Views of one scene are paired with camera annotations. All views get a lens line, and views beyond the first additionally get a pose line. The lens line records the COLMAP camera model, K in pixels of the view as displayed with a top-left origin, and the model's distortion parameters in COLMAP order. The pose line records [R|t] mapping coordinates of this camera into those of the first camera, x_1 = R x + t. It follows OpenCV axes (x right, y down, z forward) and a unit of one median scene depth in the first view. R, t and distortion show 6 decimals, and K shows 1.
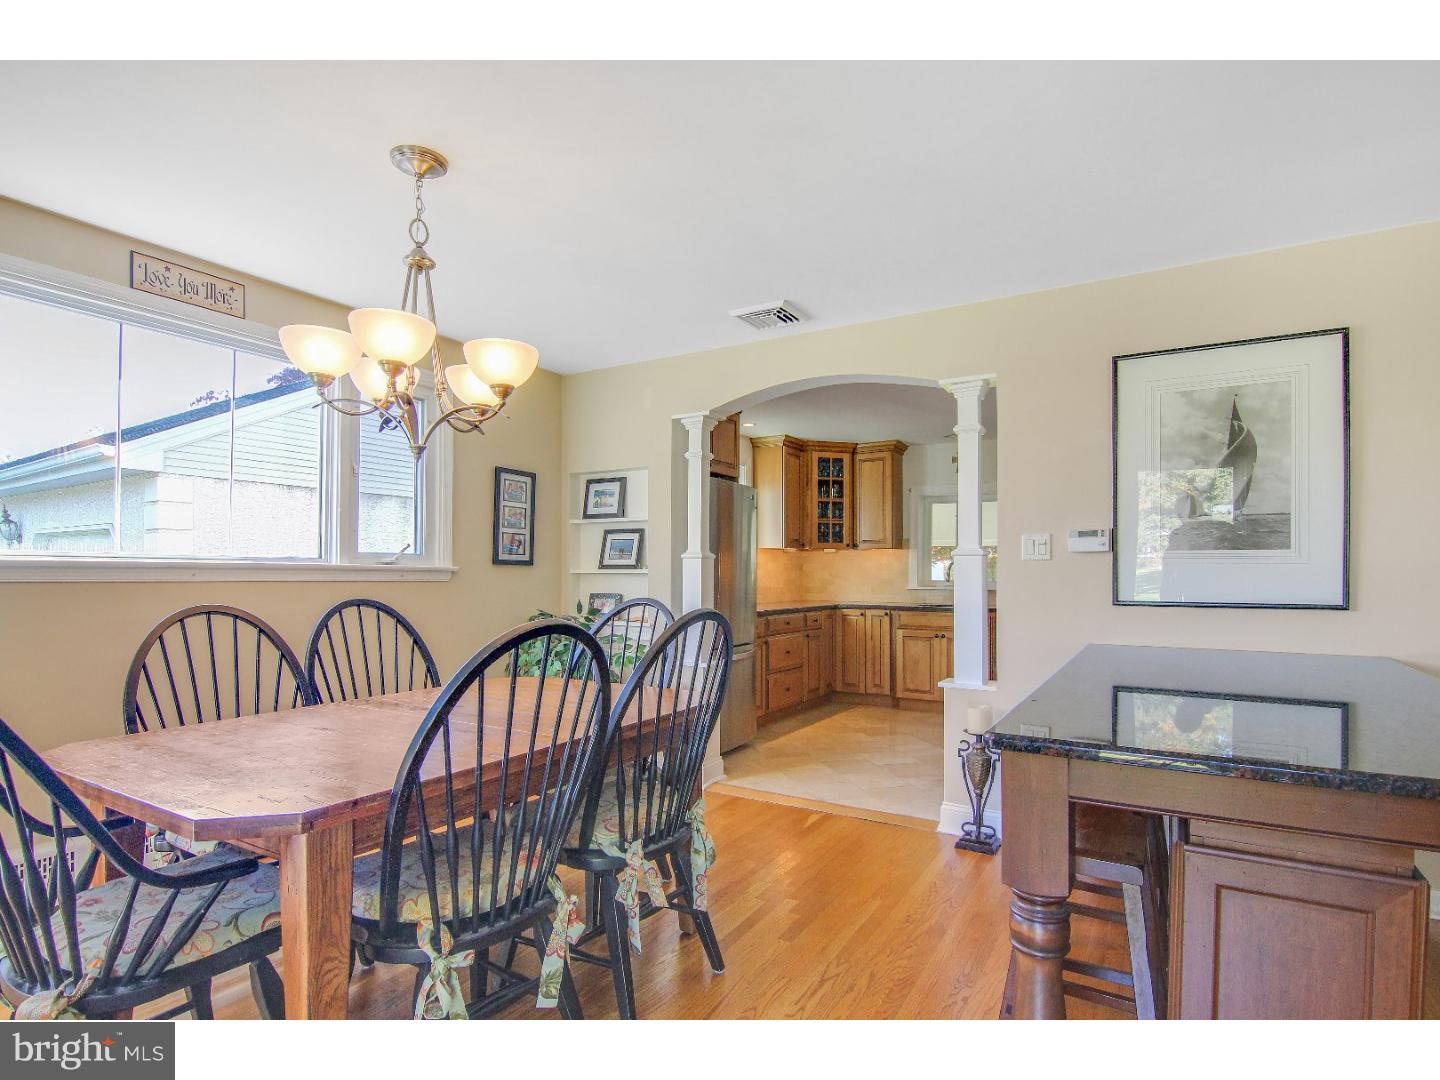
lens RADIAL K [[738.1, 0, 721.1], [0, 738.1, 591.0], [0, 0, 1]] dist [-0.019493, -0.000628]
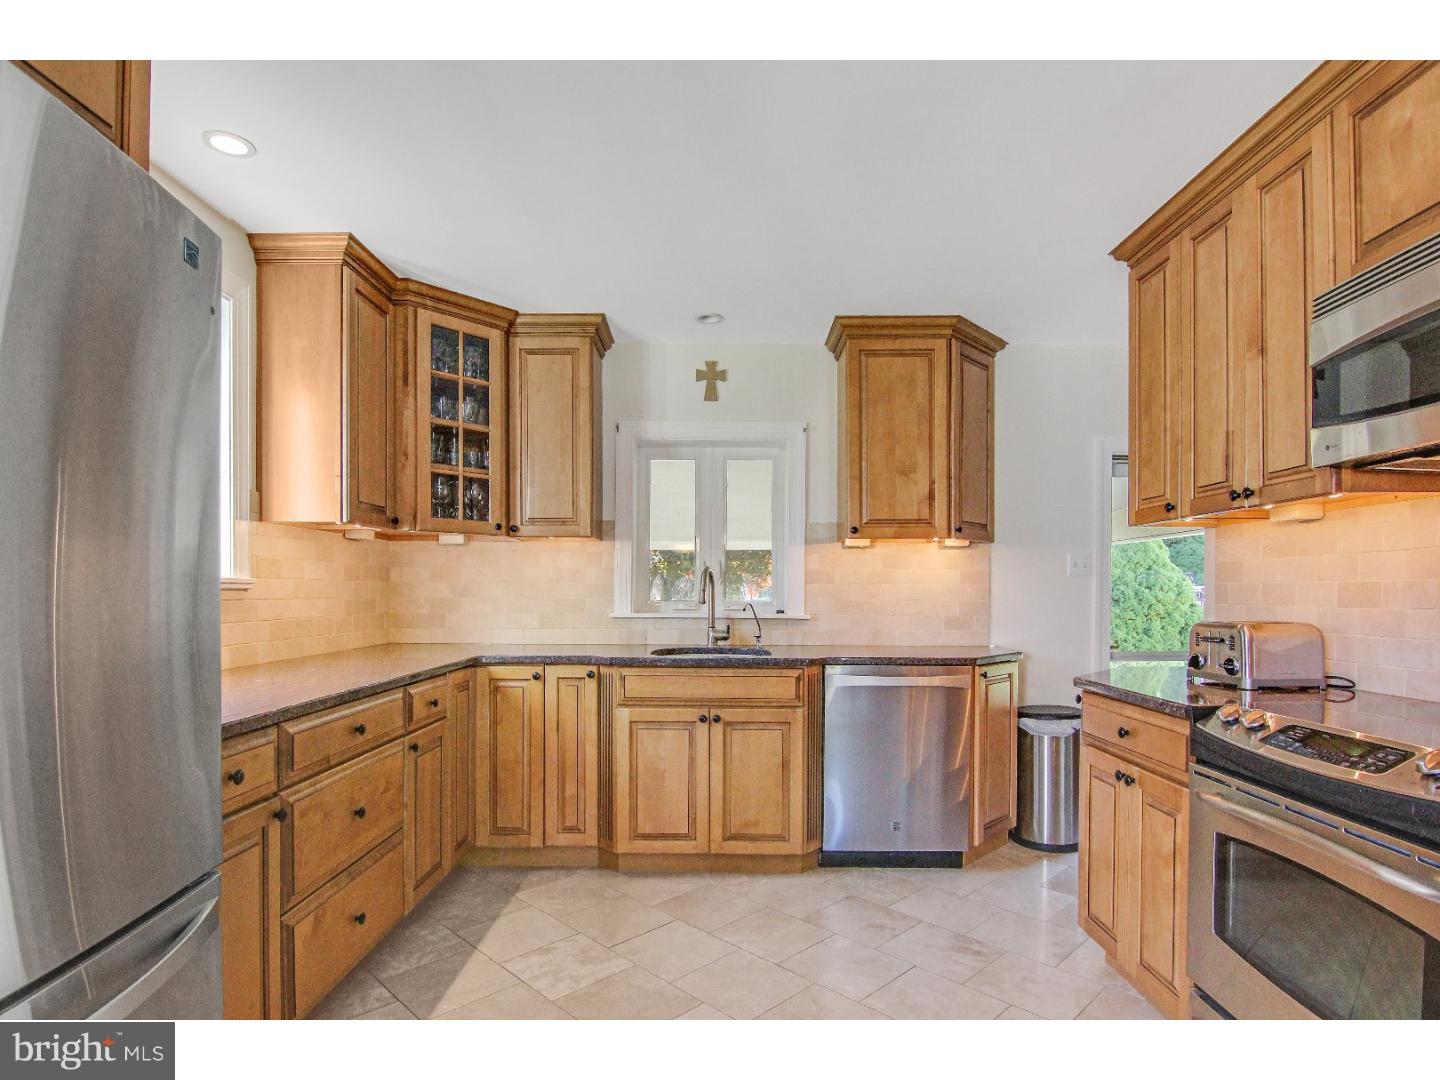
lens RADIAL K [[738.1, 0, 721.1], [0, 738.1, 591.0], [0, 0, 1]] dist [-0.019493, -0.000628]
pose [[0.852827, -0.003176, 0.522184, 0.049718], [0.013136, 0.999796, -0.015374, -0.012709], [-0.522028, 0.019971, 0.852695, 0.538883]]
